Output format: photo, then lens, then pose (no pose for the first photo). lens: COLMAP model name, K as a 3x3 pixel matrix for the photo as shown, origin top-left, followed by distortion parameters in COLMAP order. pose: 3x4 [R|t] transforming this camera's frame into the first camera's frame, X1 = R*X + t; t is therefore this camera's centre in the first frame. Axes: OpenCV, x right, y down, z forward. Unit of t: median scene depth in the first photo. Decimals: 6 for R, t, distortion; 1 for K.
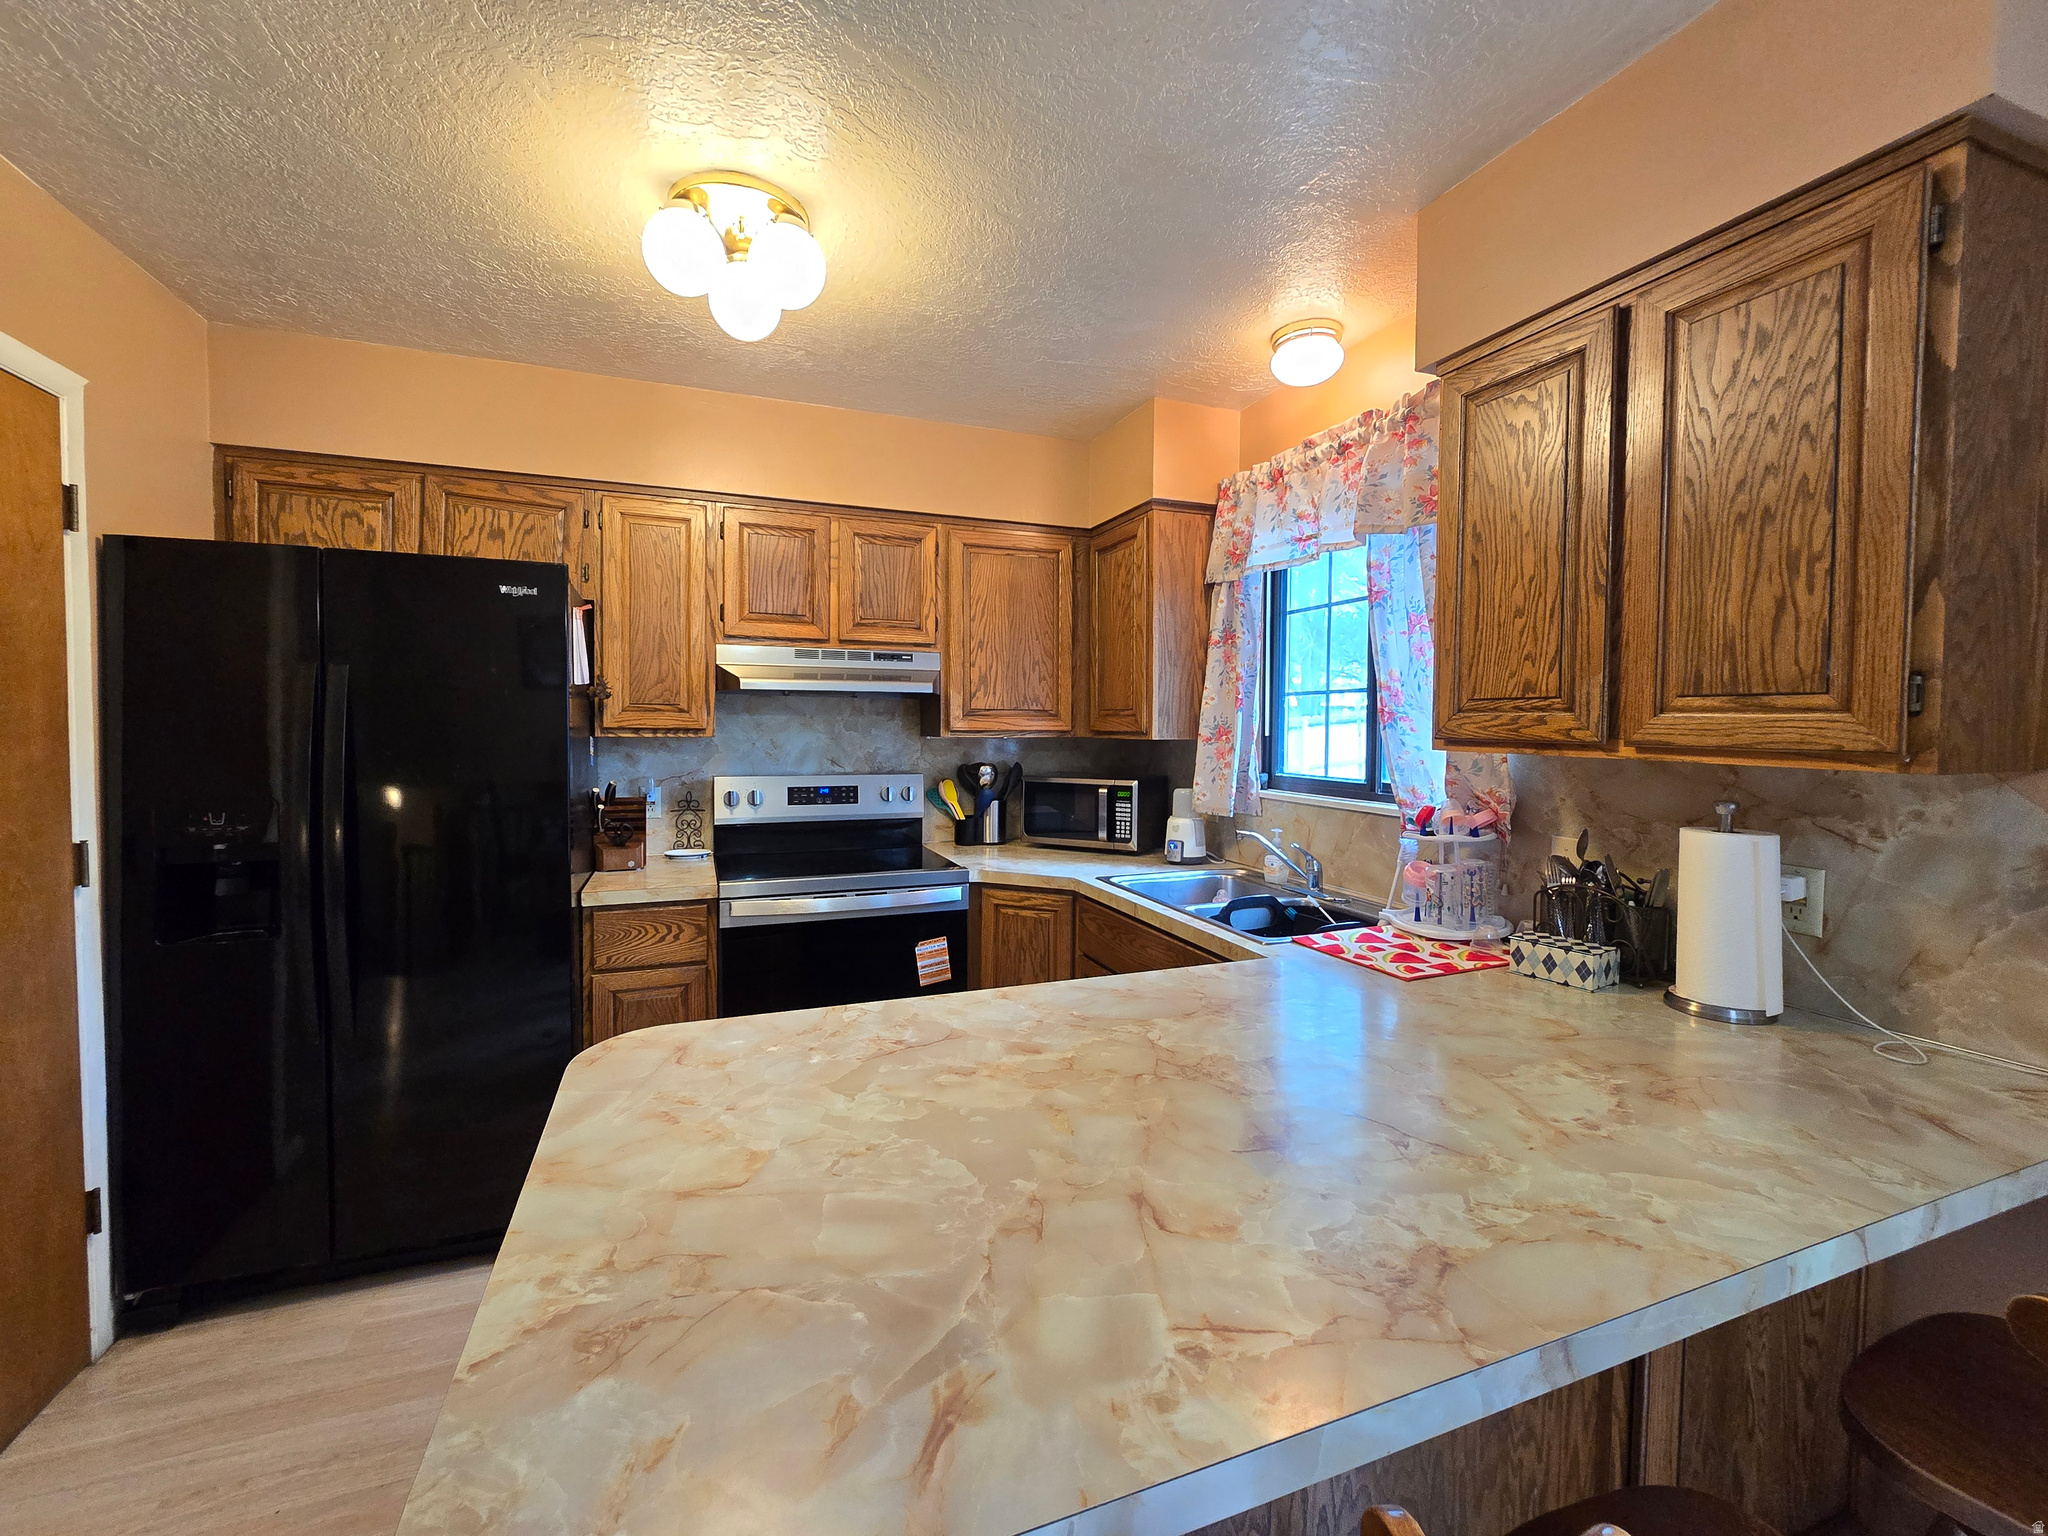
lens RADIAL K [[838.4, 0, 1013.3], [0, 838.4, 749.7], [0, 0, 1]] dist [-0.002672, -0.000591]
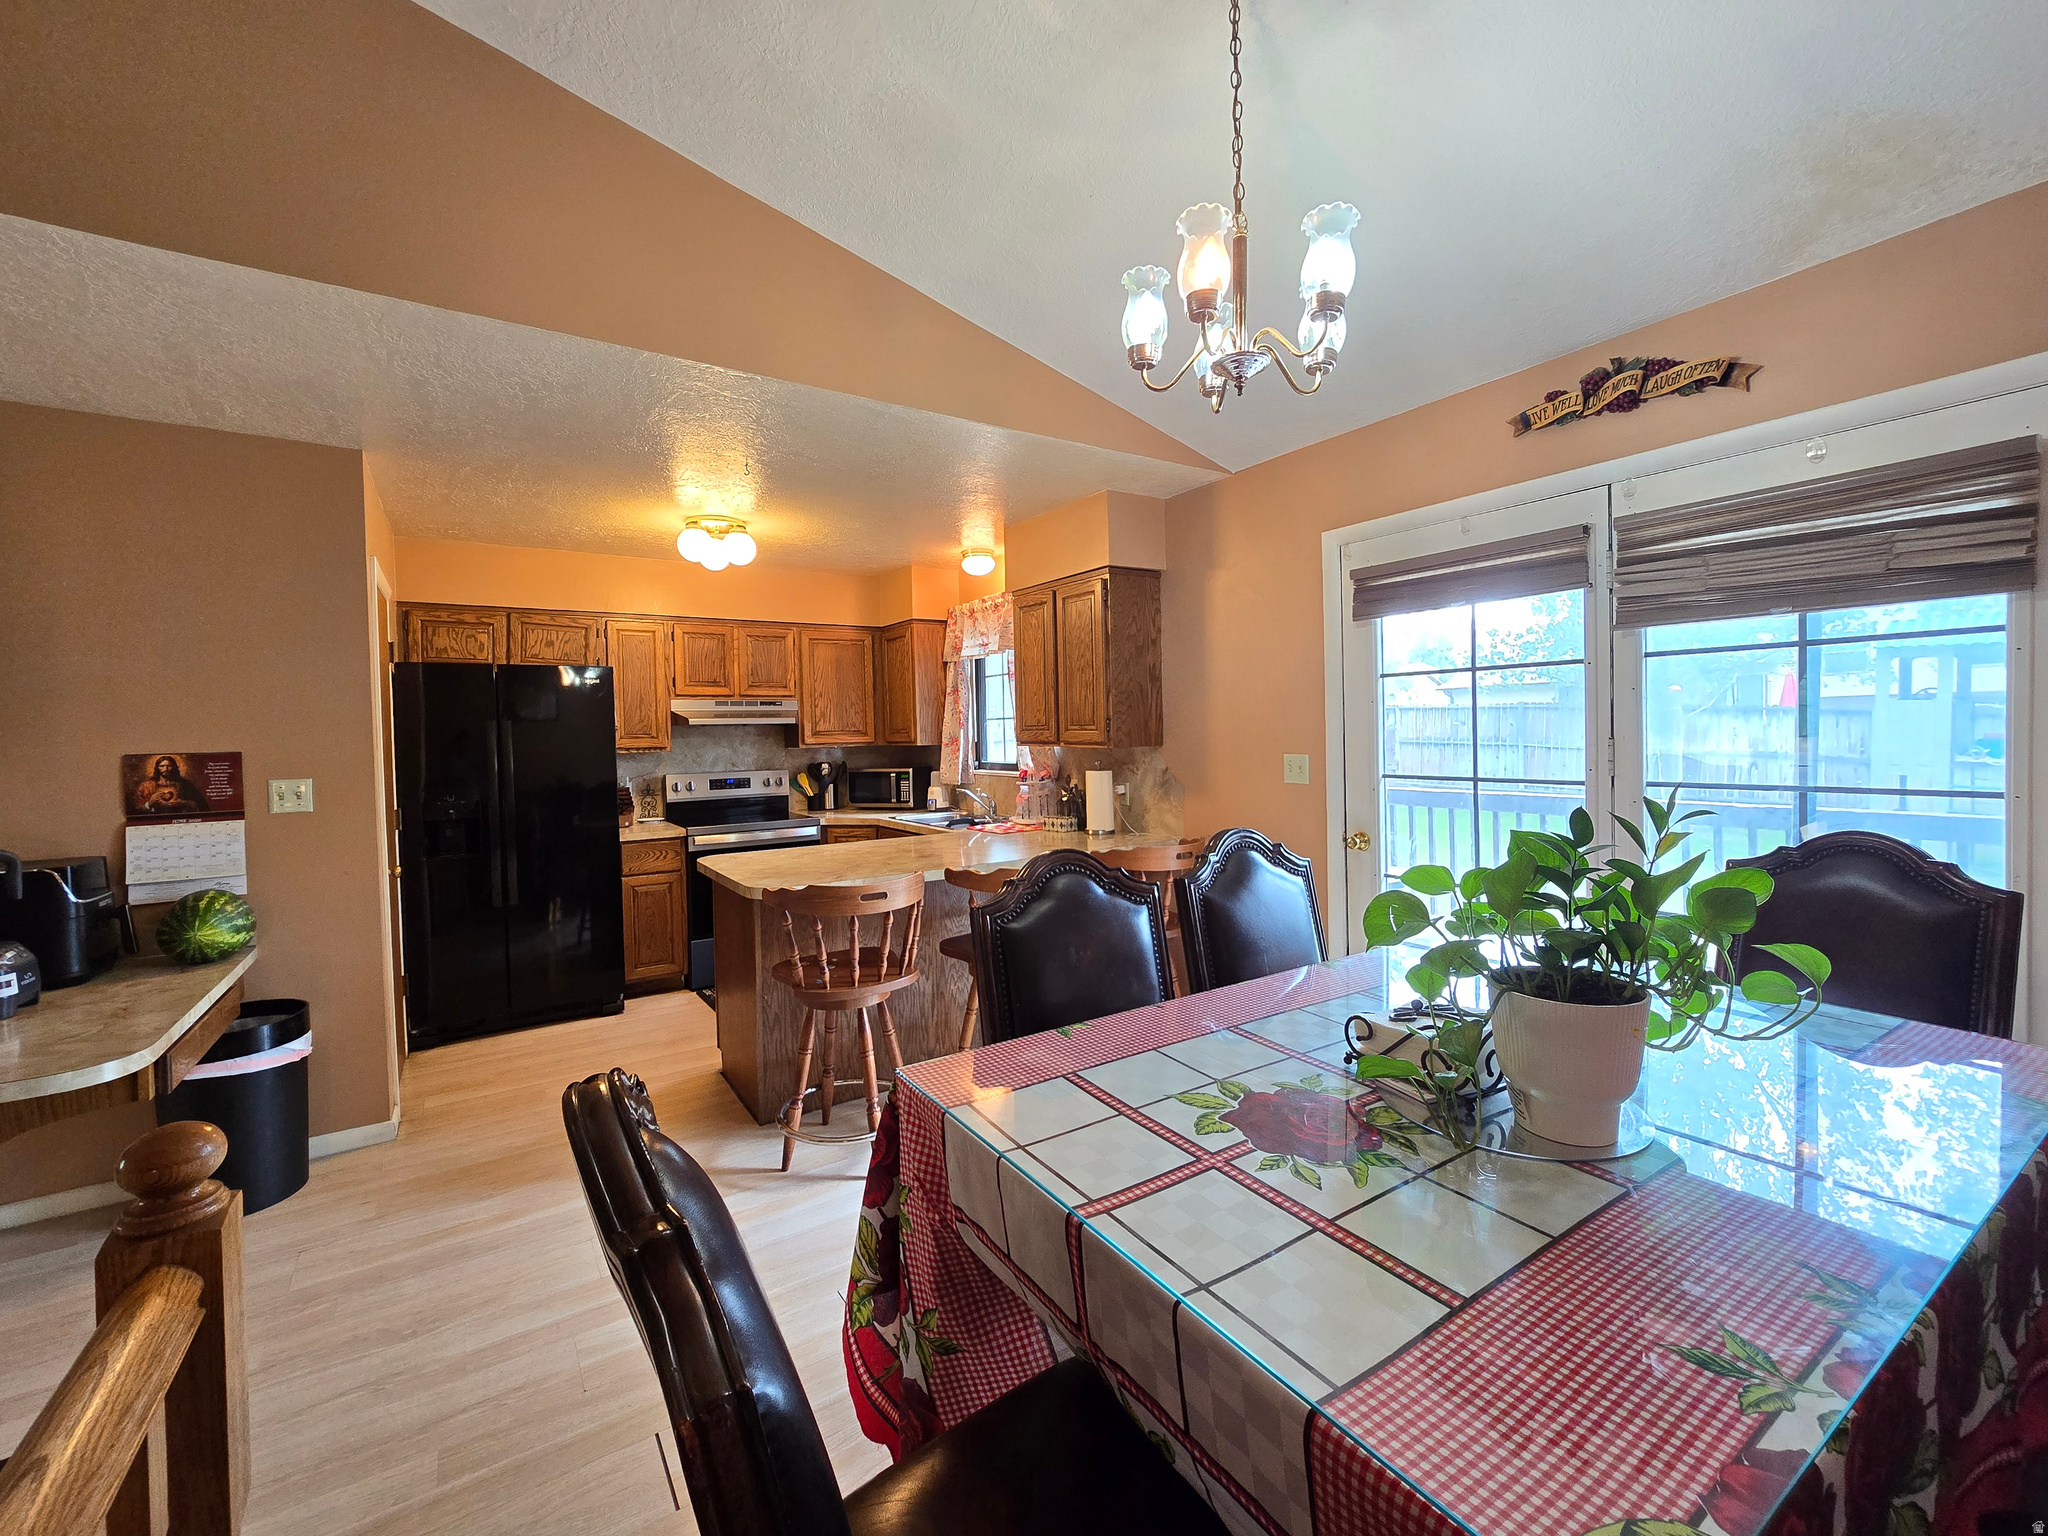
lens RADIAL K [[838.4, 0, 1014.9], [0, 838.4, 754.2], [0, 0, 1]] dist [-0.002672, -0.000591]
pose [[0.976683, -0.032789, 0.212170, -0.022477], [0.033895, 0.999424, -0.001577, 0.020294], [-0.211996, 0.008731, 0.977231, -0.995675]]
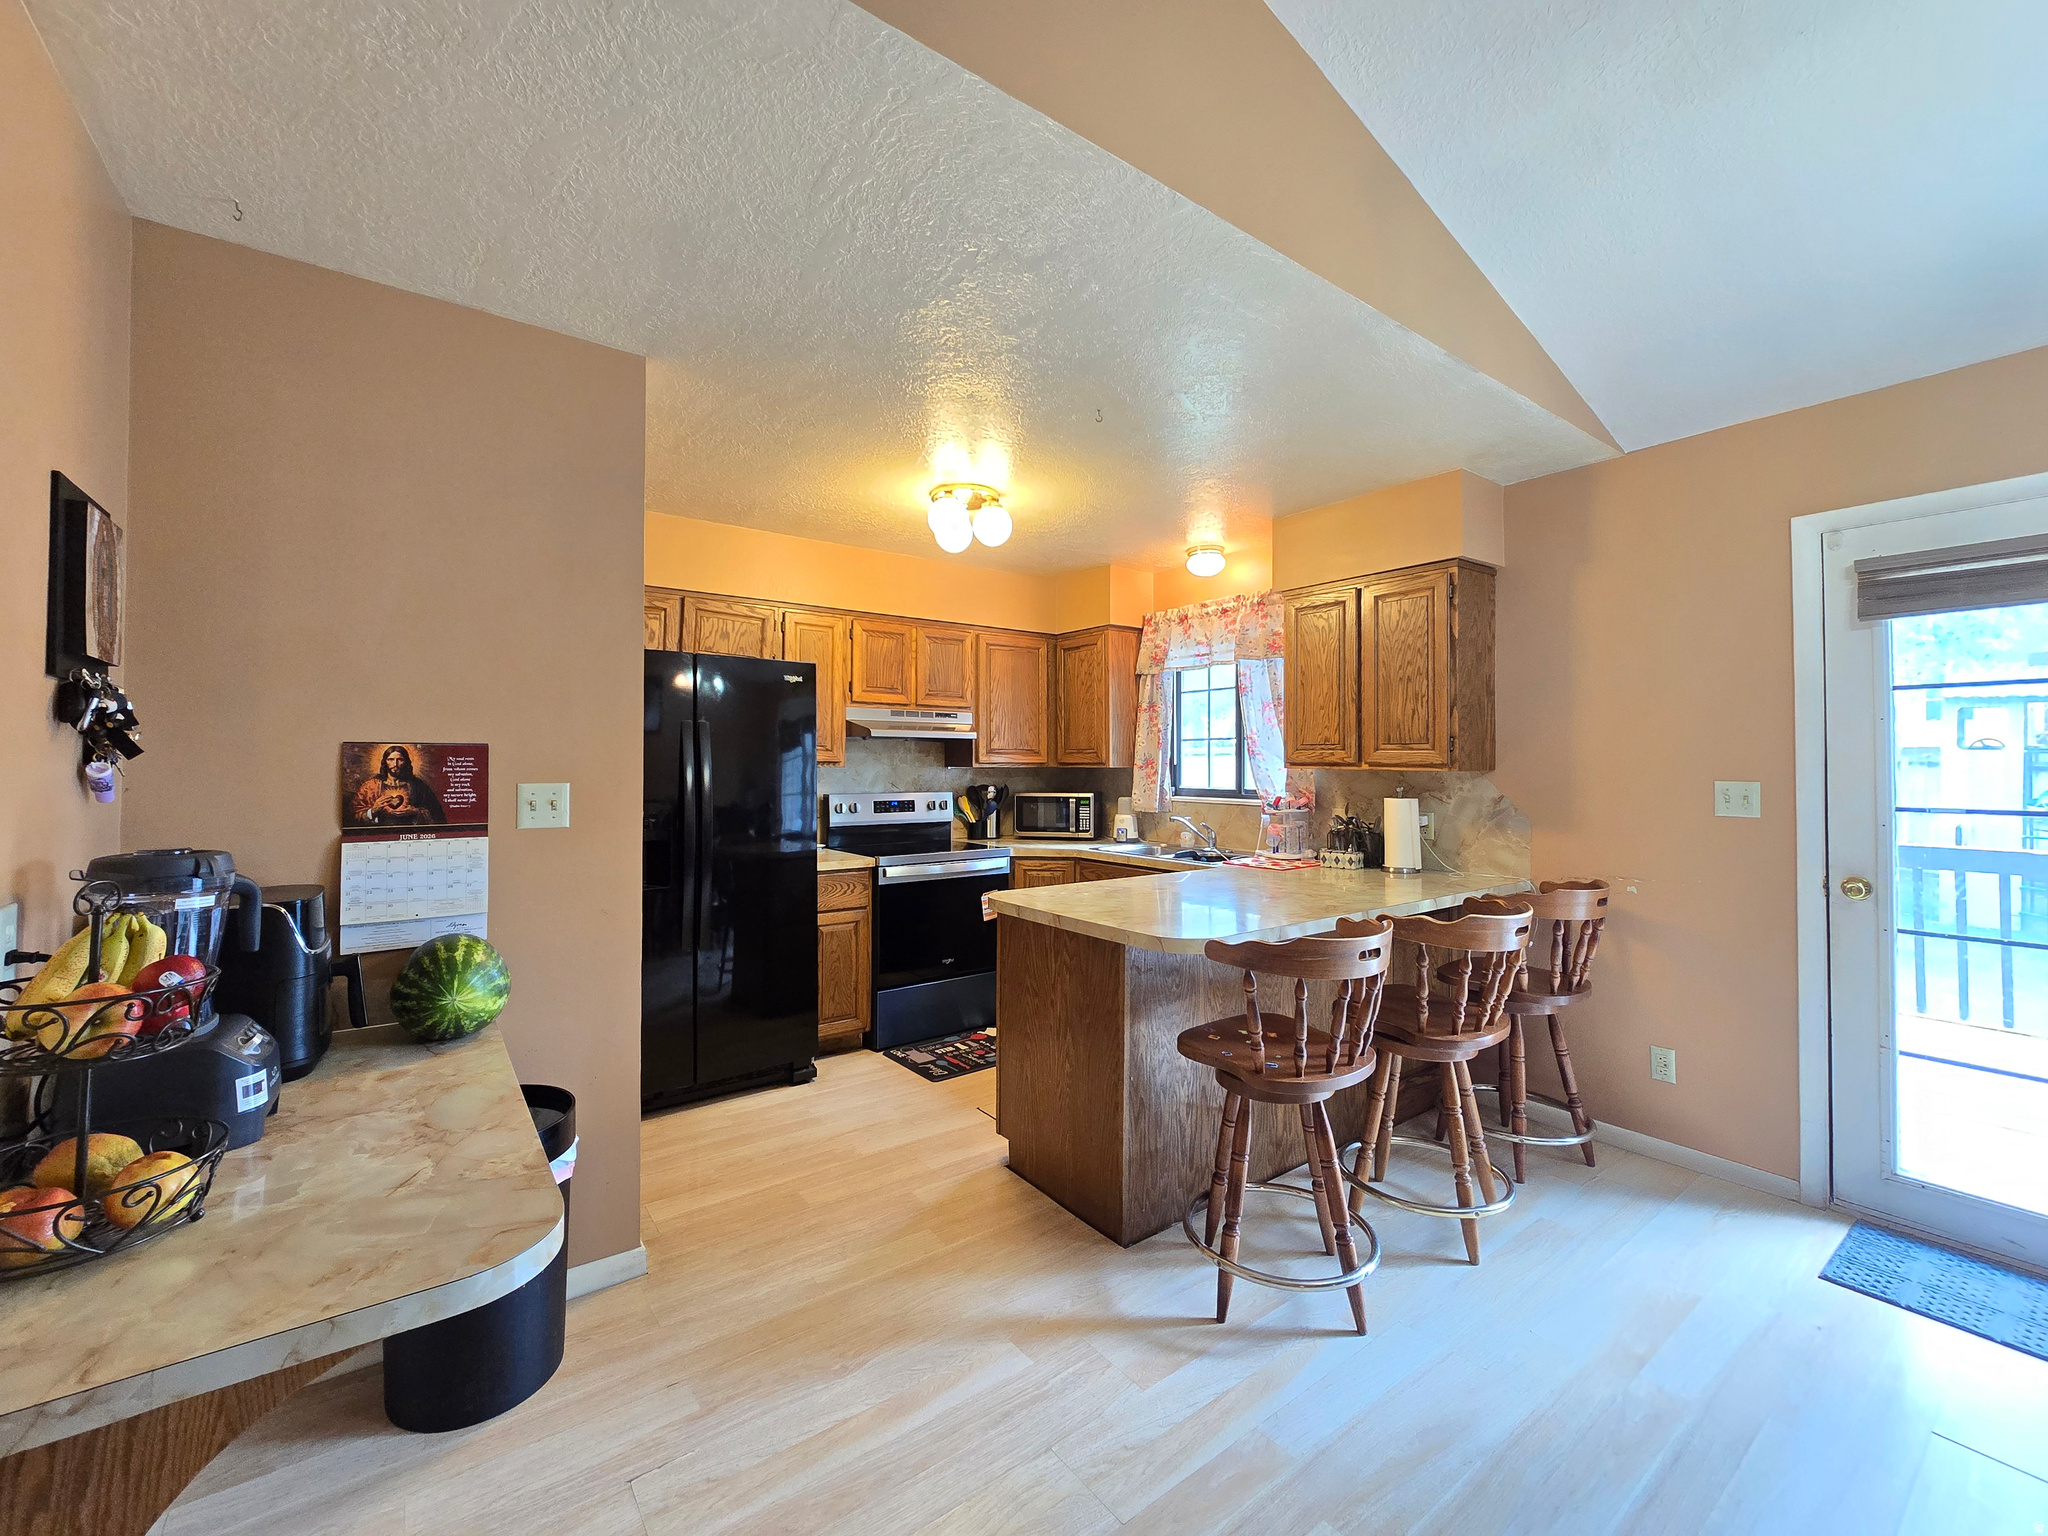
lens RADIAL K [[838.4, 0, 1015.5], [0, 838.4, 752.8], [0, 0, 1]] dist [-0.002672, -0.000591]
pose [[0.963937, -0.000646, 0.266130, -0.511882], [0.012165, 0.999059, -0.041637, 0.029436], [-0.265853, 0.043373, 0.963038, -0.616874]]
